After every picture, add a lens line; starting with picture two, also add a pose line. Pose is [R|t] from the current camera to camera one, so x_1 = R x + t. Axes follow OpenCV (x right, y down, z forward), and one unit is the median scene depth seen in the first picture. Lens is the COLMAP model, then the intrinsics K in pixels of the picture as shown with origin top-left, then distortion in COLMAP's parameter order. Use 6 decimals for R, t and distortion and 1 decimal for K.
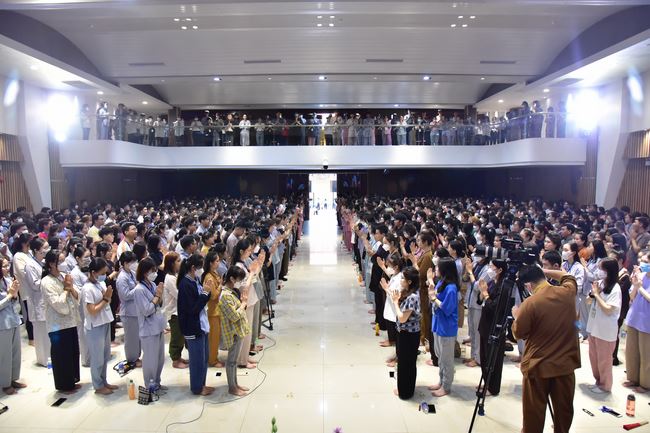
lens RADIAL K [[447.4, 0, 326.9], [0, 447.4, 218.9], [0, 0, 1]] dist [-0.104525, 0.031295]
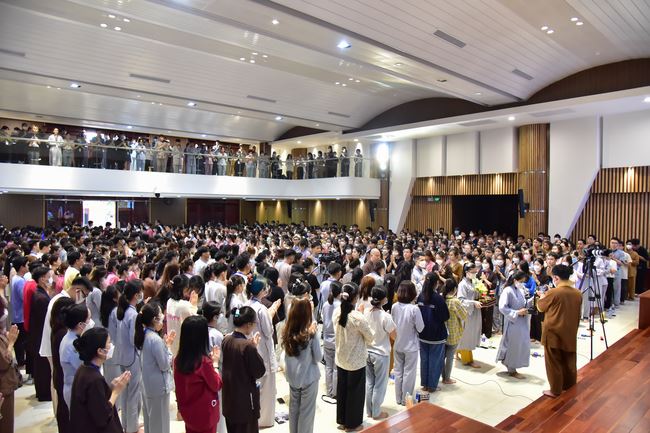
lens RADIAL K [[447.4, 0, 336.7], [0, 447.4, 219.9], [0, 0, 1]] dist [-0.104525, 0.031295]
pose [[0.737903, -0.004225, 0.674893, -0.338956], [0.045643, 0.998003, -0.043657, -0.005827], [-0.673361, 0.063019, 0.736623, 0.069252]]
